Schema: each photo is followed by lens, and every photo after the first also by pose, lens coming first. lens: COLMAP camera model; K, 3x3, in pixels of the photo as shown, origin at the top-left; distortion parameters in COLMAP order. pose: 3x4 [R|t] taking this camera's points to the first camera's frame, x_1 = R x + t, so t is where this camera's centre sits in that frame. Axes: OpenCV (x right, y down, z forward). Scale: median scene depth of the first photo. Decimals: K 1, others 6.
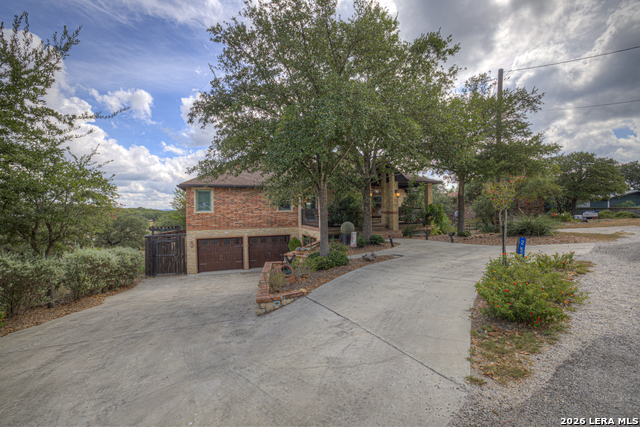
lens RADIAL K [[270.5, 0, 315.7], [0, 270.5, 205.4], [0, 0, 1]] dist [-0.037127, 0.013957]
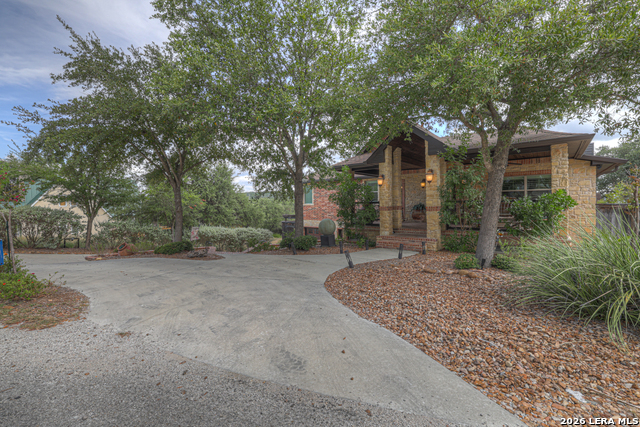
lens RADIAL K [[270.5, 0, 315.7], [0, 270.5, 205.4], [0, 0, 1]] dist [-0.037127, 0.013957]
pose [[0.490816, 0.012294, -0.871177, 0.618895], [0.017742, 0.999552, 0.024101, 0.001206], [0.871083, -0.027286, 0.490378, 0.446937]]
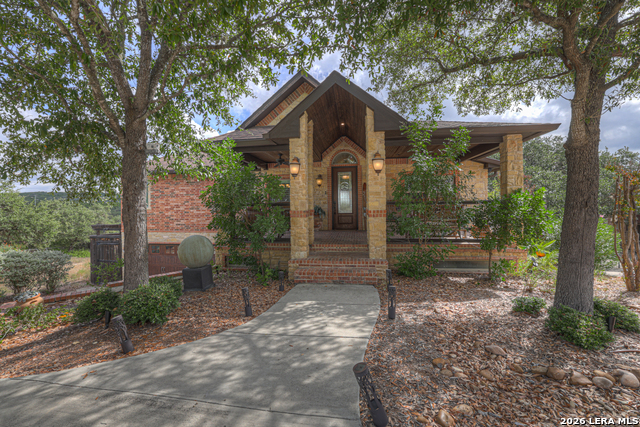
lens RADIAL K [[270.5, 0, 315.7], [0, 270.5, 205.4], [0, 0, 1]] dist [-0.037127, 0.013957]
pose [[0.884493, 0.001671, -0.466551, 0.363274], [0.006196, 0.999863, 0.015328, 0.008316], [0.466513, -0.016448, 0.884361, 0.560060]]
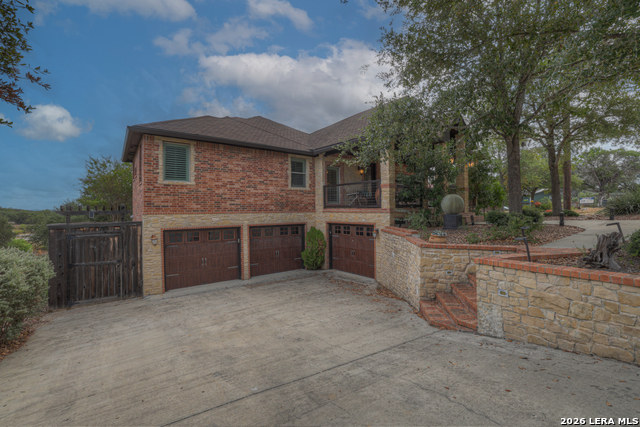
lens RADIAL K [[270.5, 0, 315.7], [0, 270.5, 205.4], [0, 0, 1]] dist [-0.037127, 0.013957]
pose [[0.953917, 0.008308, 0.299956, -0.301868], [-0.007270, 0.999963, -0.004579, 0.072302], [-0.299983, 0.002187, 0.953942, 0.371865]]
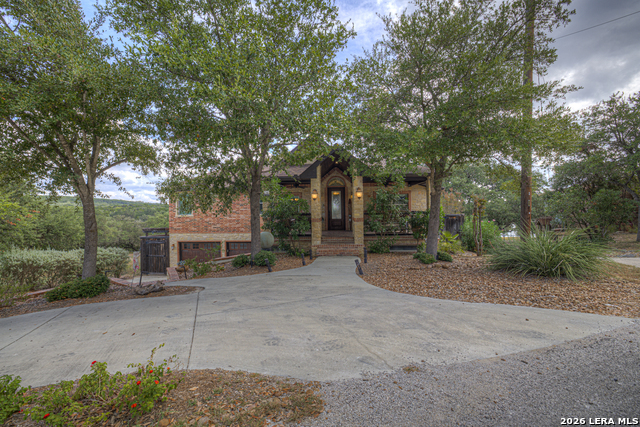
lens RADIAL K [[270.5, 0, 315.7], [0, 270.5, 205.4], [0, 0, 1]] dist [-0.037127, 0.013957]
pose [[0.916564, -0.005371, -0.399852, 0.436524], [0.006295, 0.999980, 0.000998, -0.011549], [0.399838, -0.003431, 0.916579, 0.265862]]
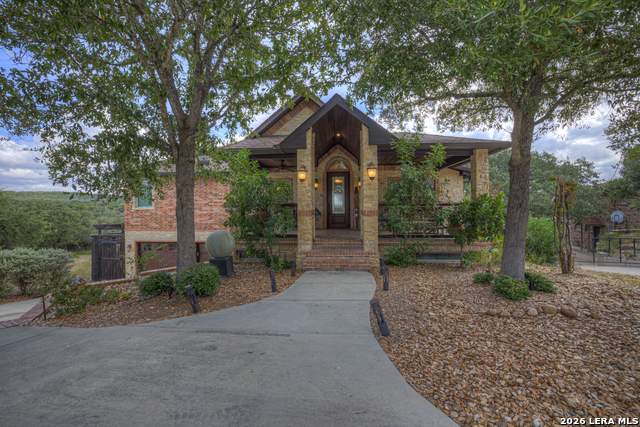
lens RADIAL K [[270.5, 0, 315.7], [0, 270.5, 205.4], [0, 0, 1]] dist [-0.037127, 0.013957]
pose [[0.908580, 0.004615, -0.417686, 0.368400], [-0.001435, 0.999968, 0.007928, 0.009329], [0.417709, -0.006604, 0.908557, 0.488415]]
